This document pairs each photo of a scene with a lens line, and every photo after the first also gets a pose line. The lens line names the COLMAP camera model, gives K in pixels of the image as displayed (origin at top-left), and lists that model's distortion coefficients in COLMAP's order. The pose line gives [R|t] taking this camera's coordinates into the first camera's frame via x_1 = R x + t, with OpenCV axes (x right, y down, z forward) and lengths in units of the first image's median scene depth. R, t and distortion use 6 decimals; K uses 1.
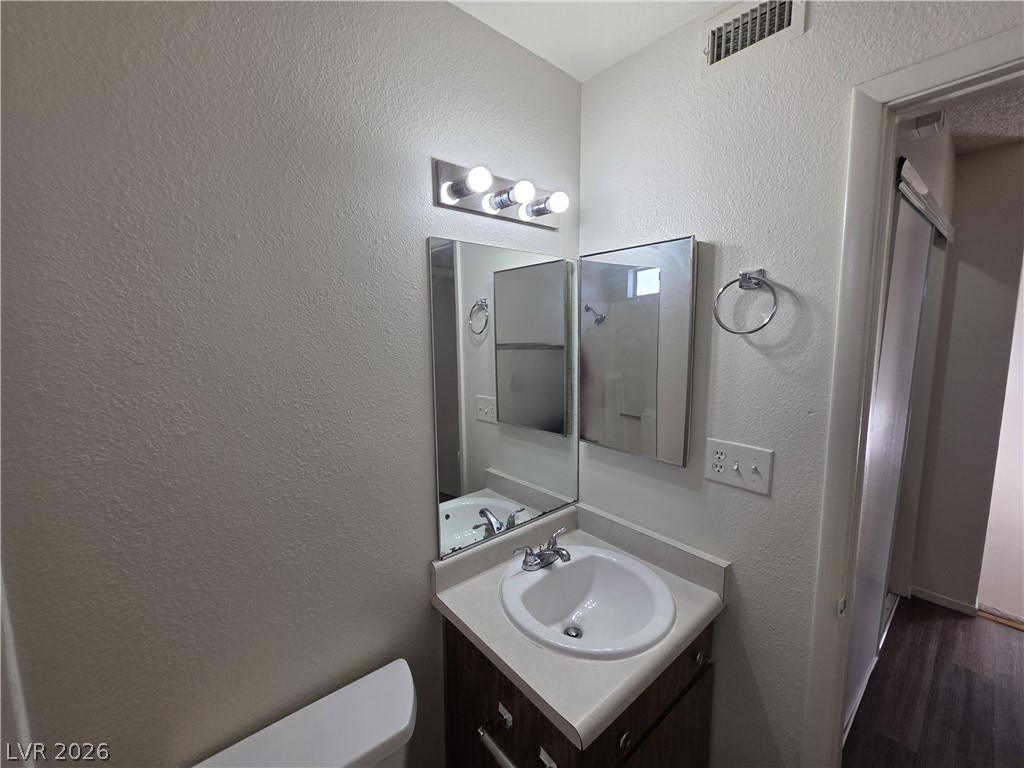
lens RADIAL K [[412.5, 0, 518.5], [0, 412.5, 381.3], [0, 0, 1]] dist [0.000603, -0.000201]
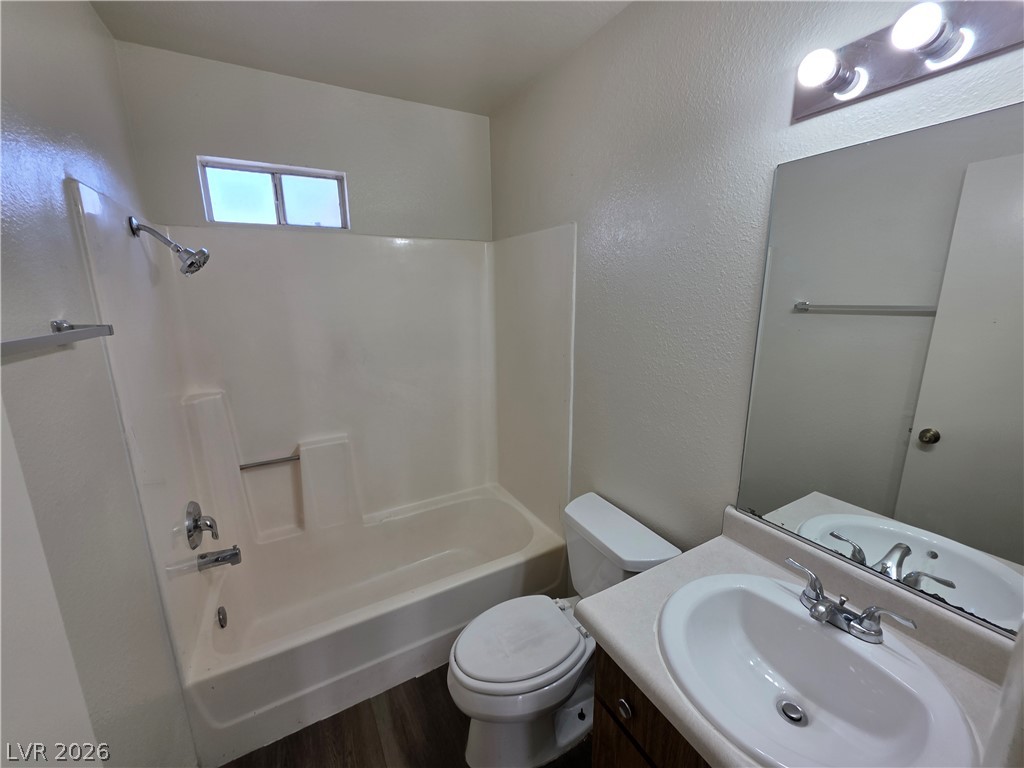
lens RADIAL K [[412.5, 0, 518.5], [0, 412.5, 381.3], [0, 0, 1]] dist [0.000603, -0.000201]
pose [[-0.182983, 0.214855, -0.959351, 0.858296], [-0.110543, 0.965142, 0.237237, -0.043078], [0.976881, 0.149460, -0.152854, 0.648639]]
